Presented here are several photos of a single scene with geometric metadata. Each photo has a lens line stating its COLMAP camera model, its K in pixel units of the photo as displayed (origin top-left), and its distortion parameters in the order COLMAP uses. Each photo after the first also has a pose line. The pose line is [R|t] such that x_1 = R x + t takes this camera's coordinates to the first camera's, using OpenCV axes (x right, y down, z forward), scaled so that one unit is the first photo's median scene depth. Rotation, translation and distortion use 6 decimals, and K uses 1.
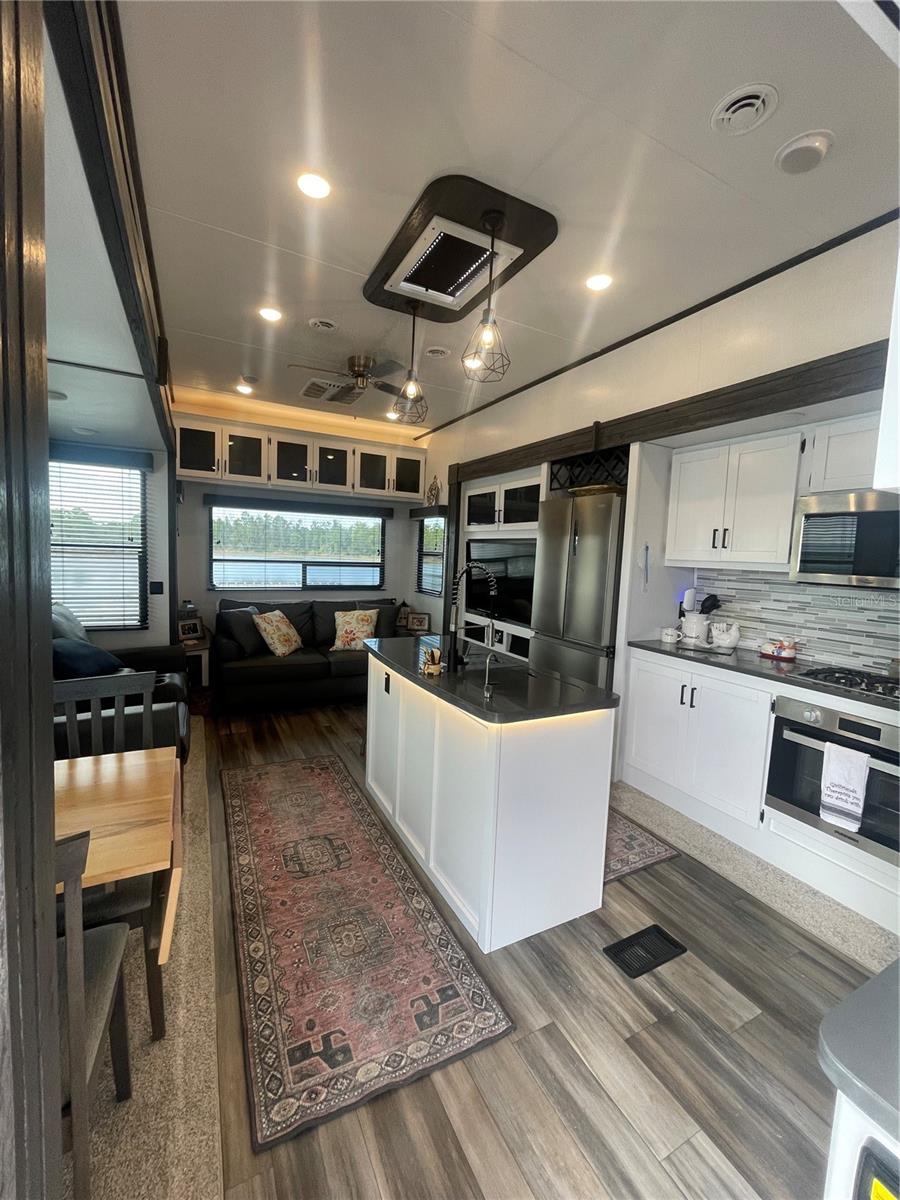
lens RADIAL K [[482.7, 0, 447.0], [0, 482.7, 597.0], [0, 0, 1]] dist [-0.007134, 0.000887]
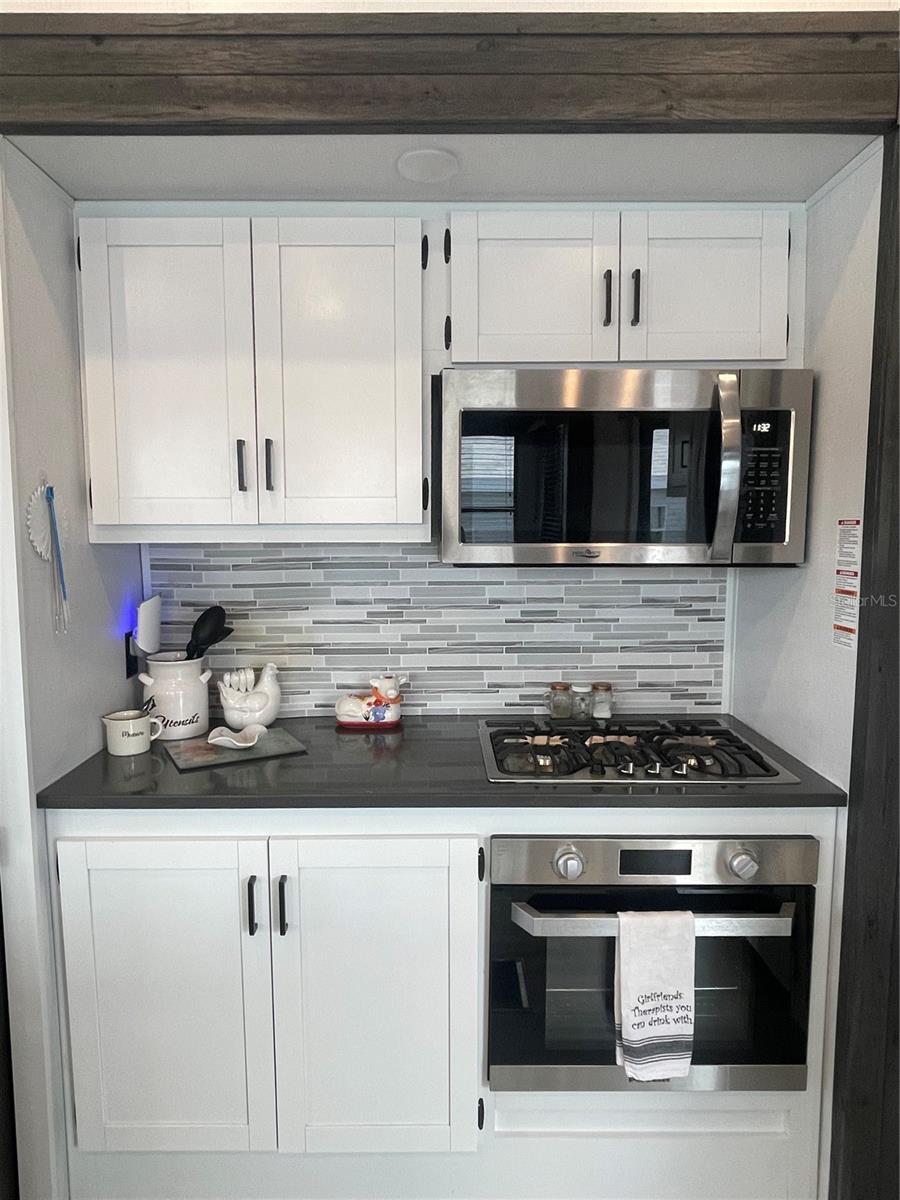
lens RADIAL K [[750.2, 0, 433.3], [0, 750.2, 589.7], [0, 0, 1]] dist [-0.009005, 0.001365]
pose [[0.457164, -0.126289, 0.880370, 0.095760], [0.102207, 0.990769, 0.089052, -0.063226], [-0.883490, 0.049269, 0.465852, 0.616446]]
